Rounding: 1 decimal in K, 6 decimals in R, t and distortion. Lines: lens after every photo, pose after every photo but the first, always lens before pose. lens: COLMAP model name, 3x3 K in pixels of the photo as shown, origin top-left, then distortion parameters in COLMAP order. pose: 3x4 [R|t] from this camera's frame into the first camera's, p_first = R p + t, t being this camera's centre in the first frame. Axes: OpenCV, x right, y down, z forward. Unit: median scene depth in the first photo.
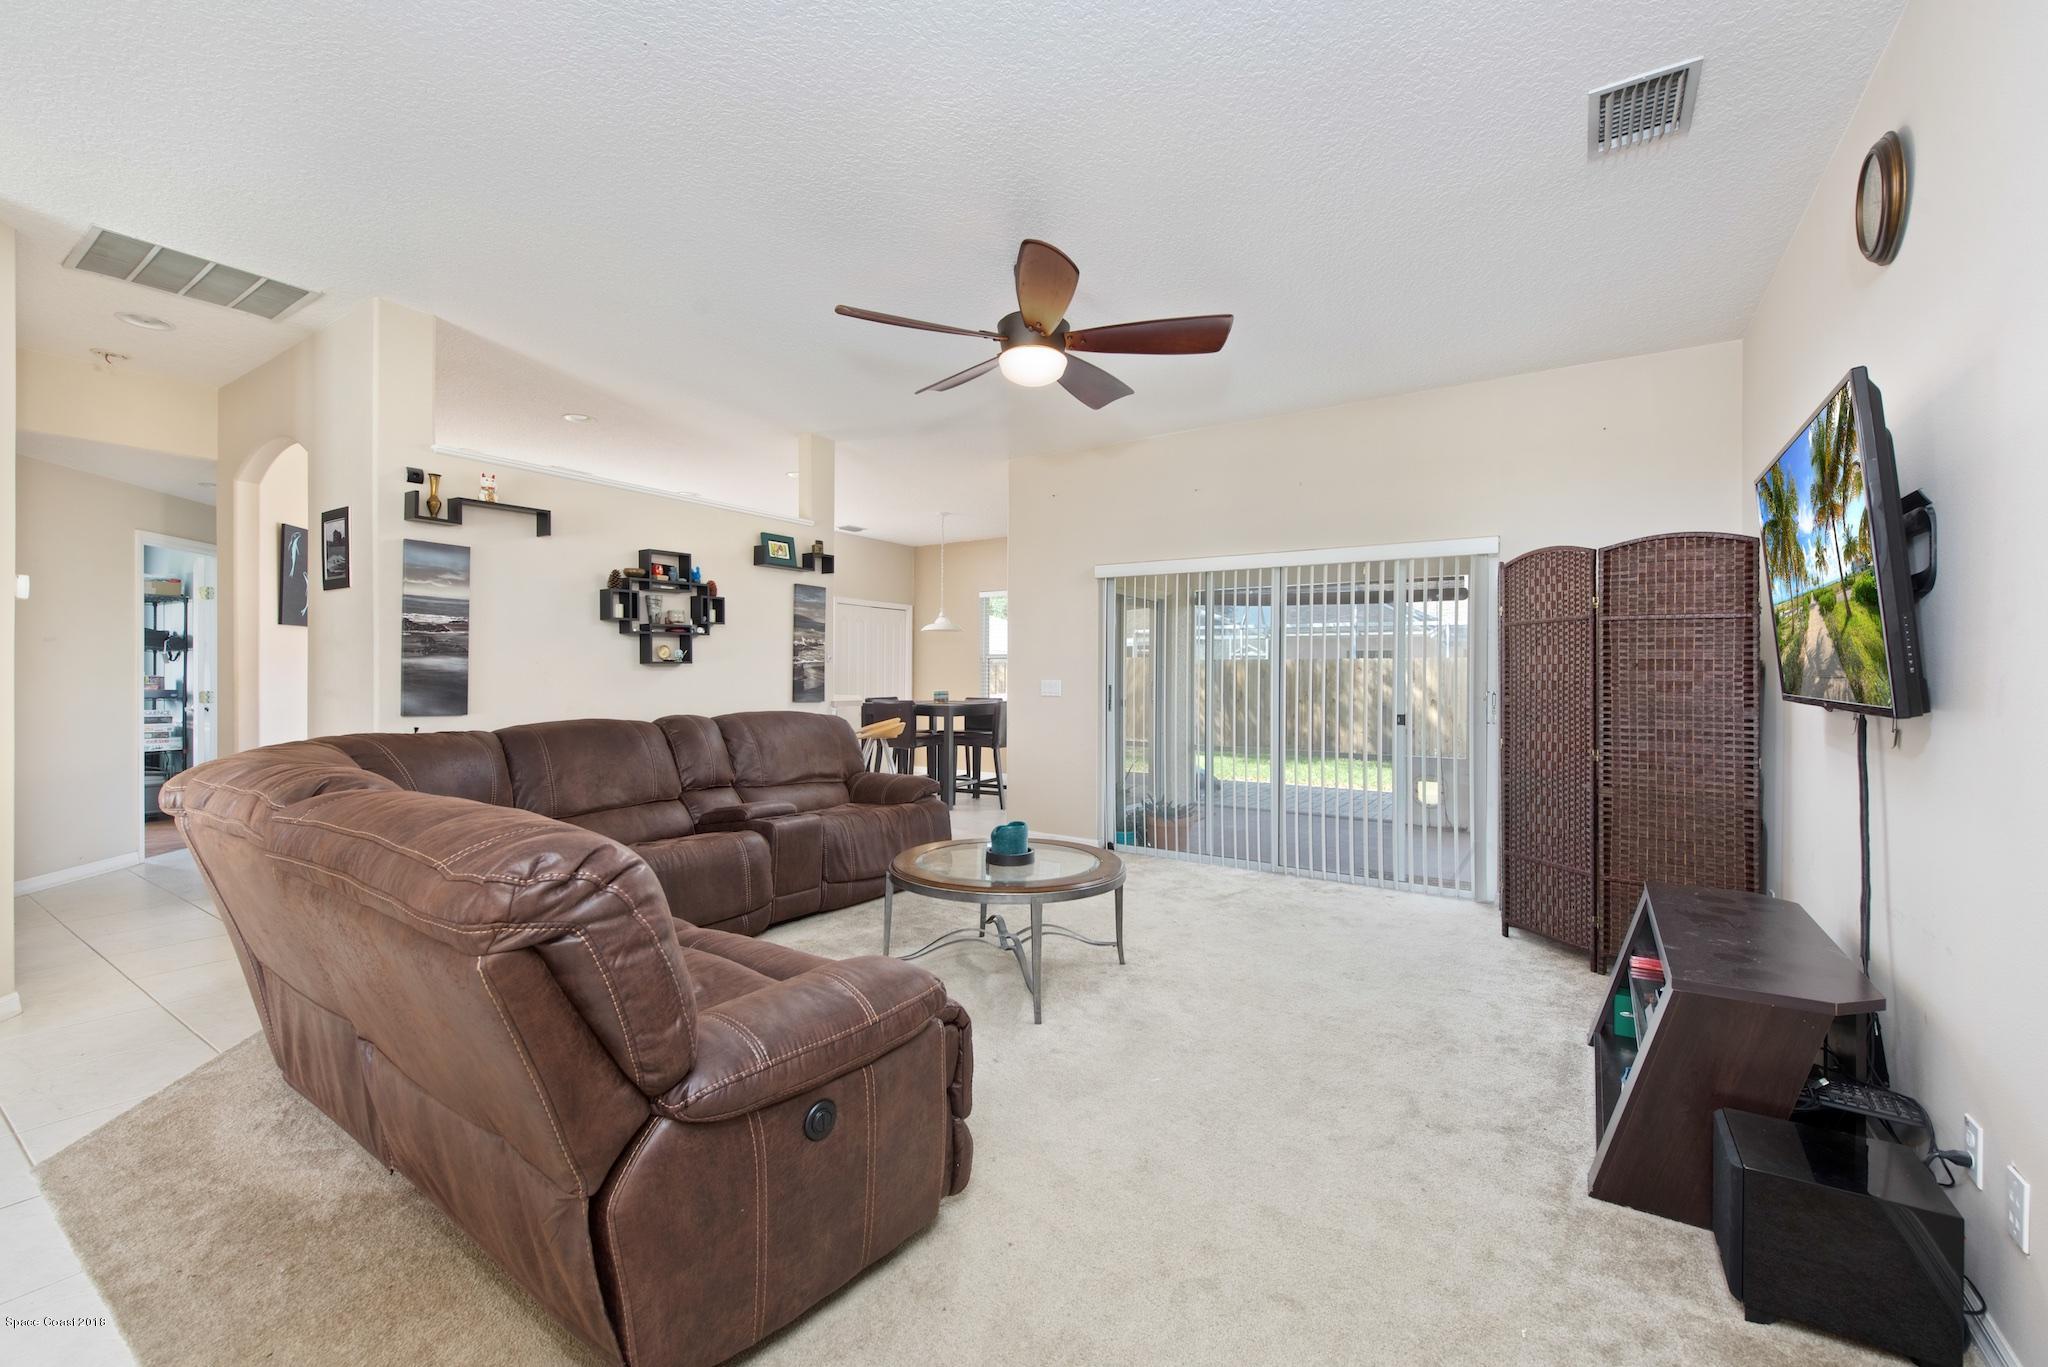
lens RADIAL K [[860.5, 0, 1026.1], [0, 860.5, 661.4], [0, 0, 1]] dist [0.002064, 0.000682]
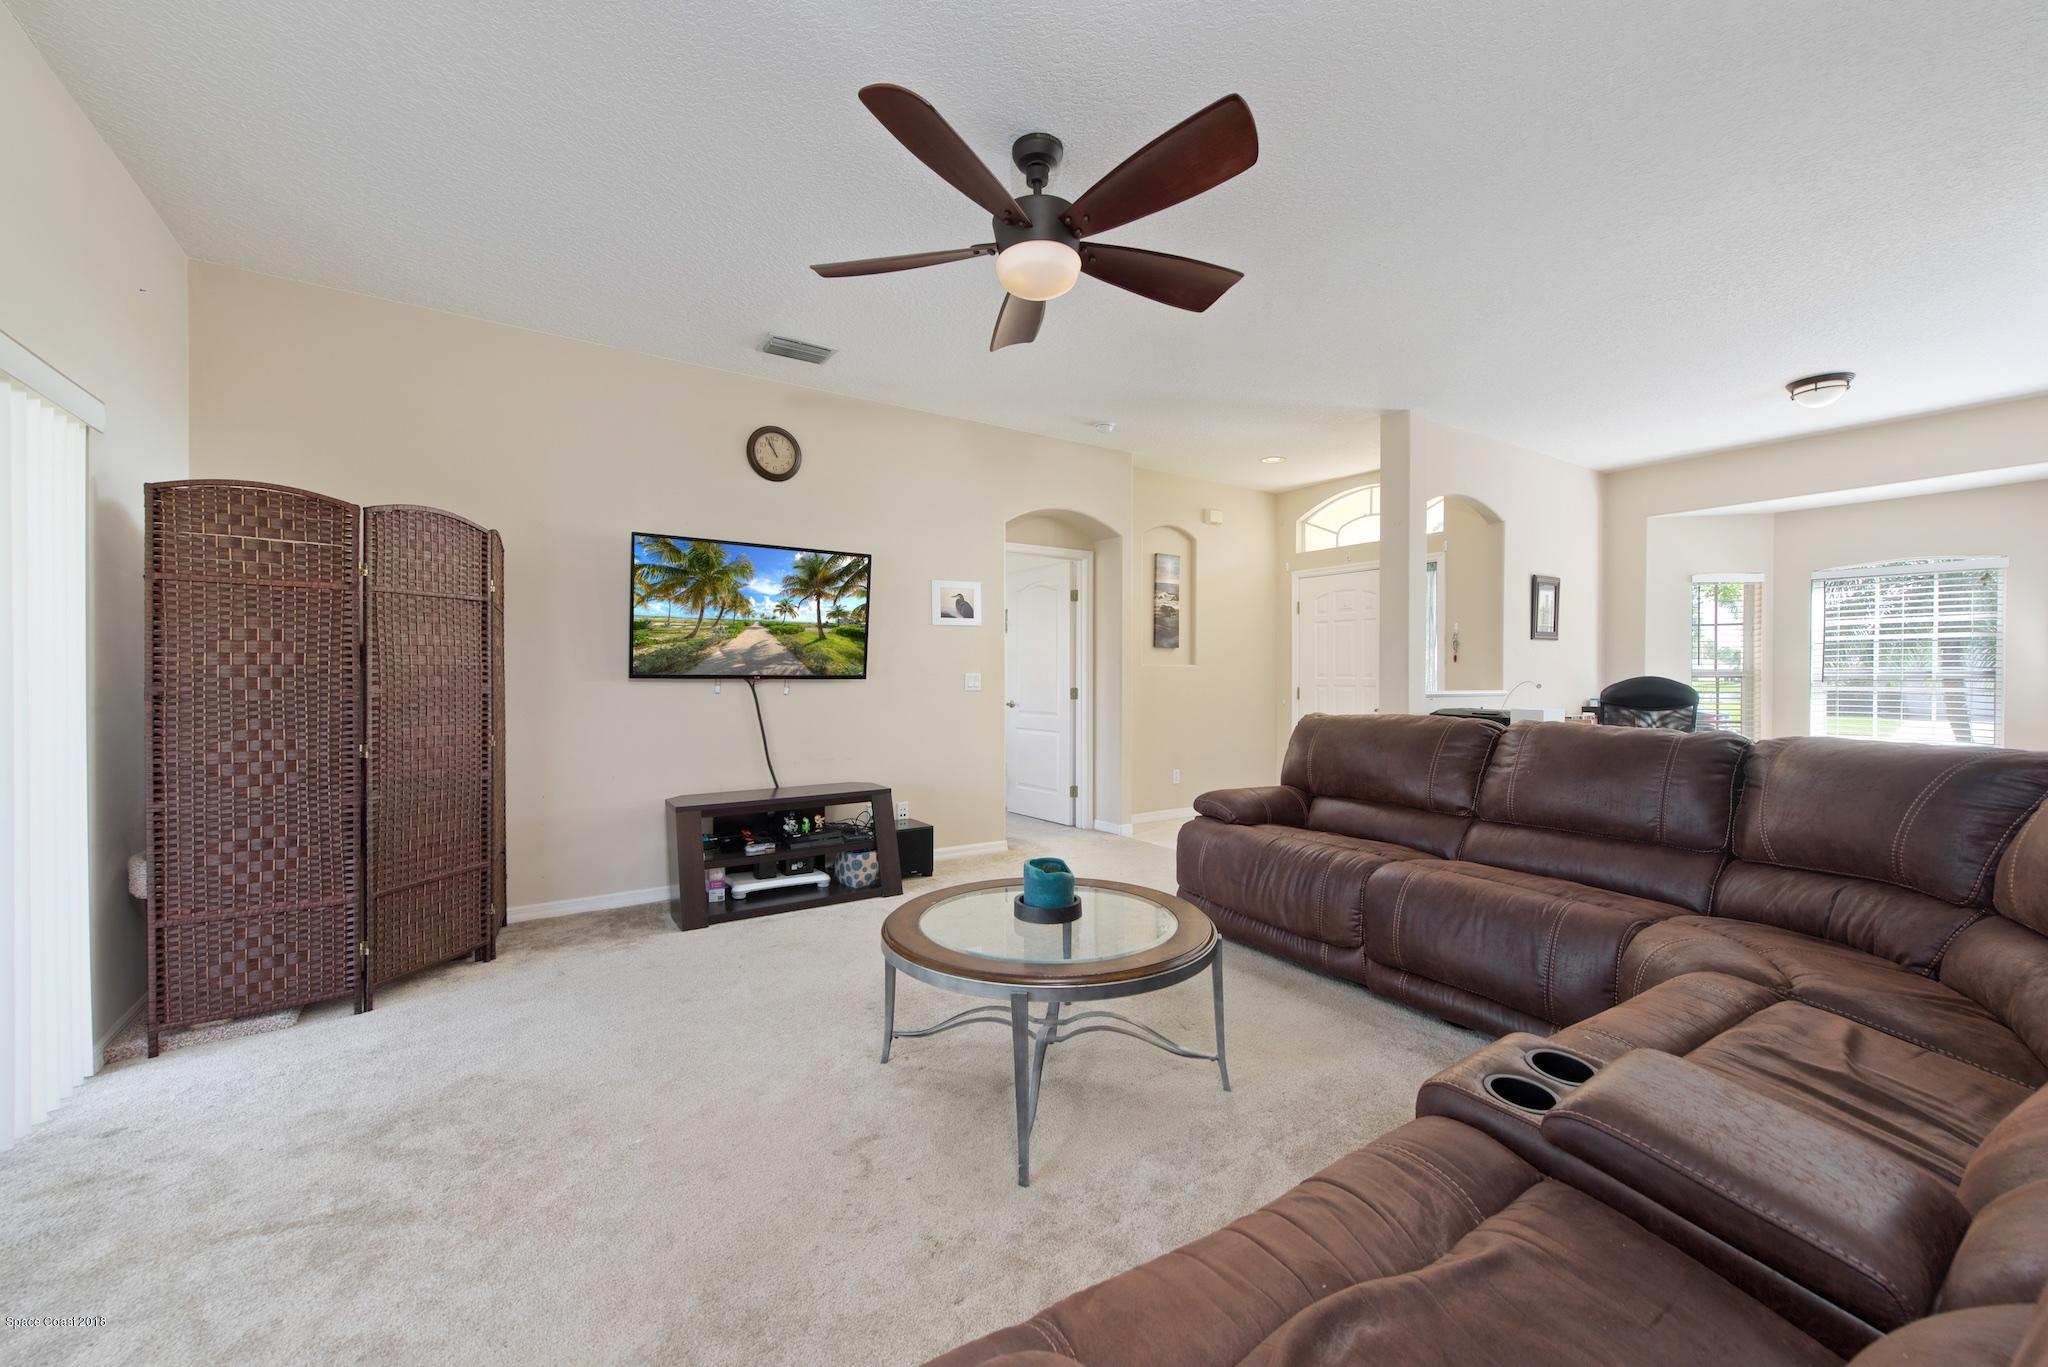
lens RADIAL K [[804.5, 0, 1019.1], [0, 804.5, 685.5], [0, 0, 1]] dist [0.002283, -0.001597]
pose [[-0.921615, -0.004207, 0.388082, -0.265074], [-0.003421, 0.999990, 0.002717, 0.040581], [-0.388089, 0.001177, -0.921621, 1.663948]]
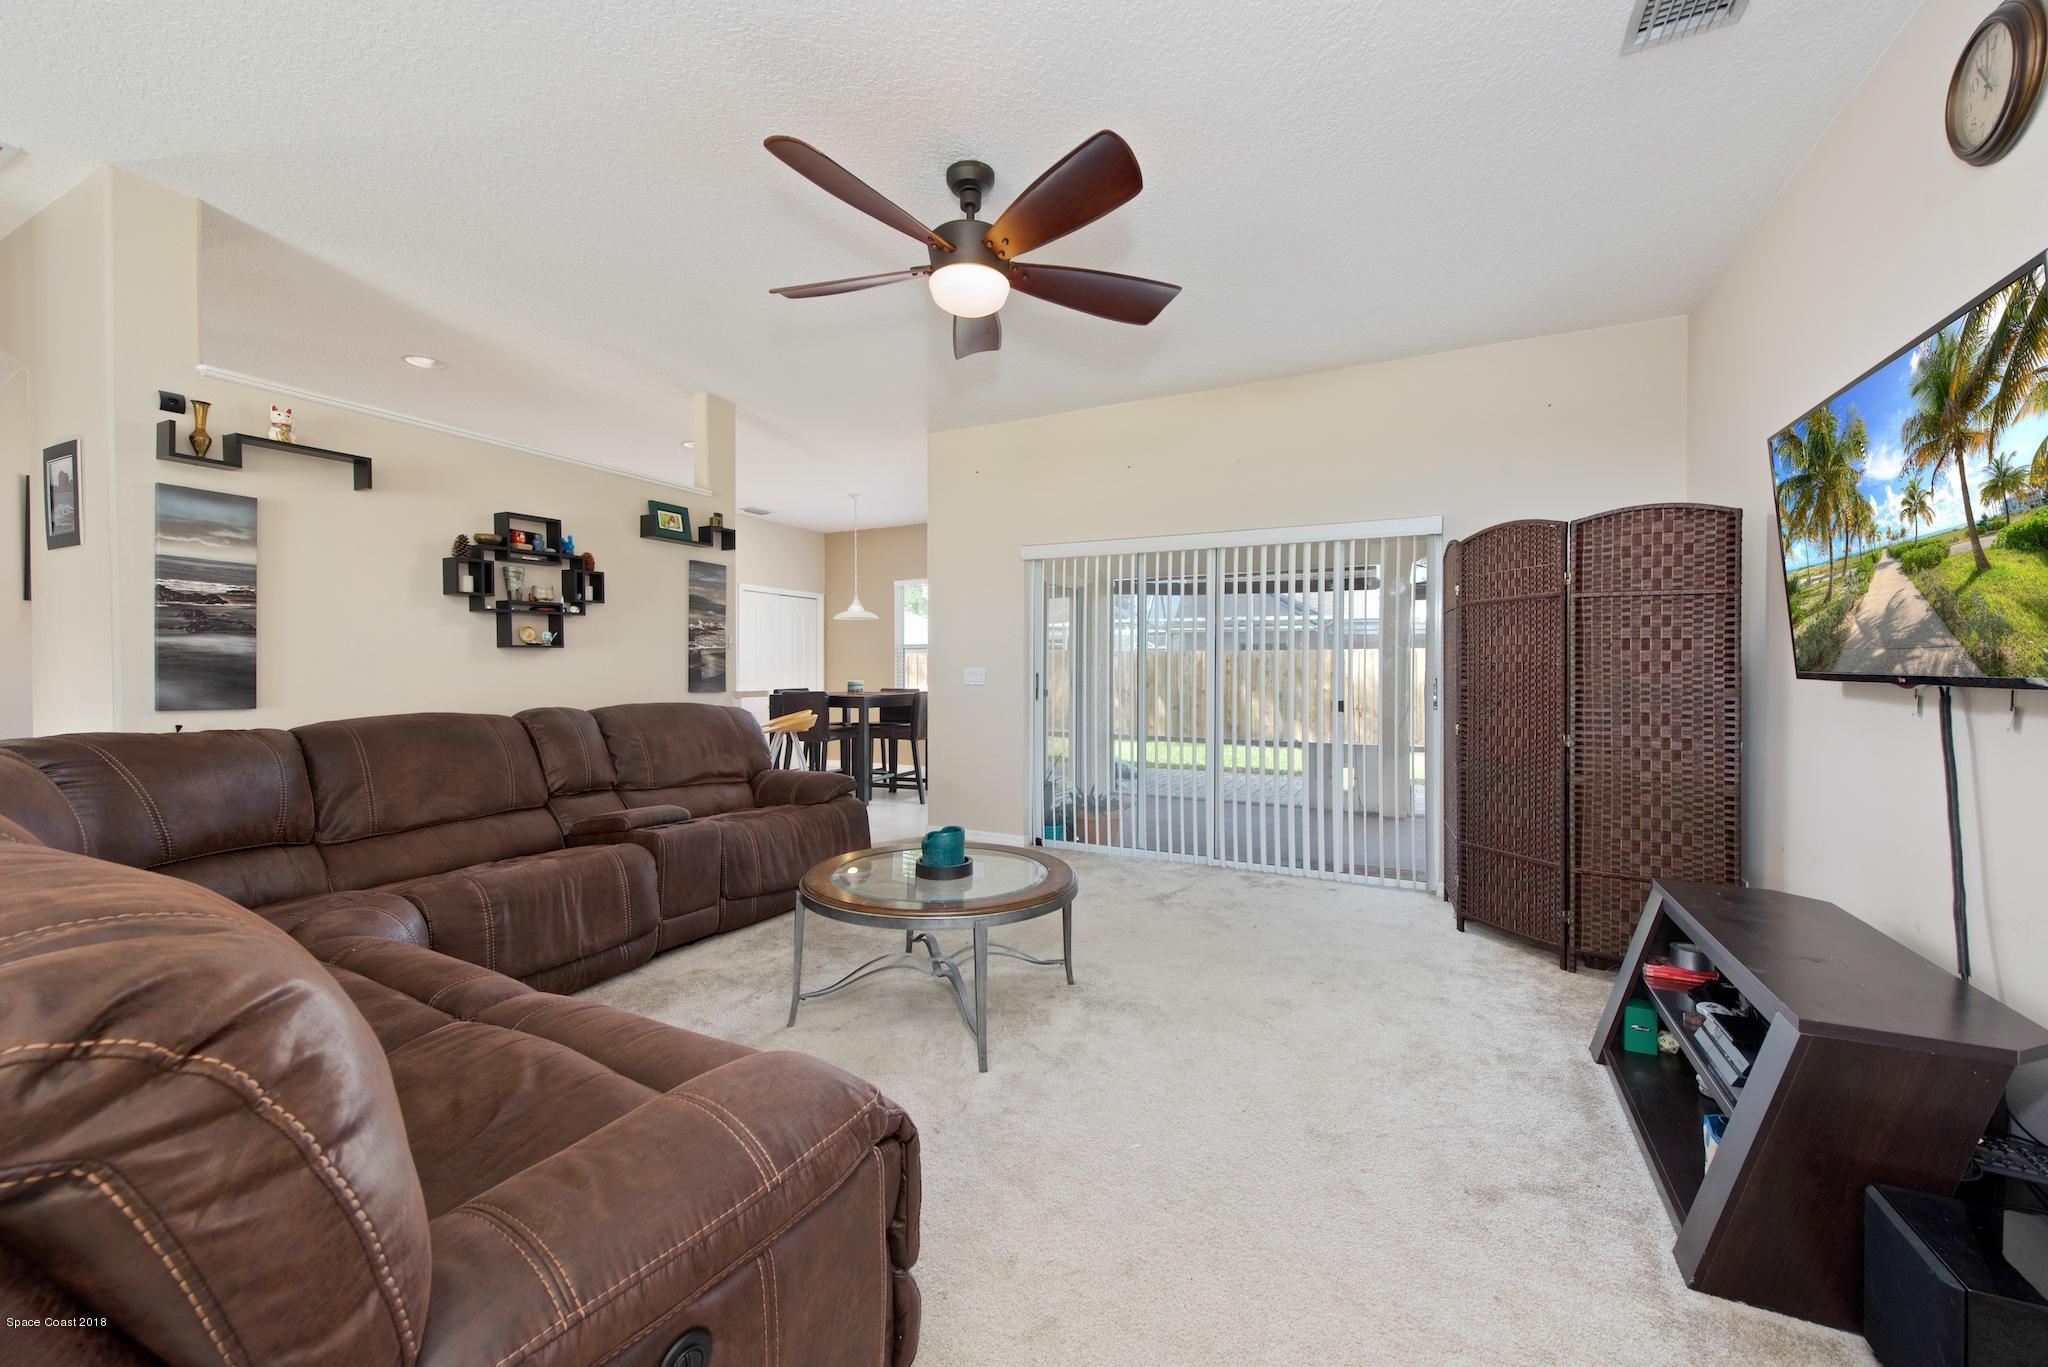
lens RADIAL K [[804.5, 0, 1020.5], [0, 804.5, 670.4], [0, 0, 1]] dist [0.002283, -0.001597]
pose [[0.993962, -0.004015, 0.109651, -0.028996], [0.002159, 0.999853, 0.017034, 0.015709], [-0.109704, -0.016695, 0.993824, 0.190360]]
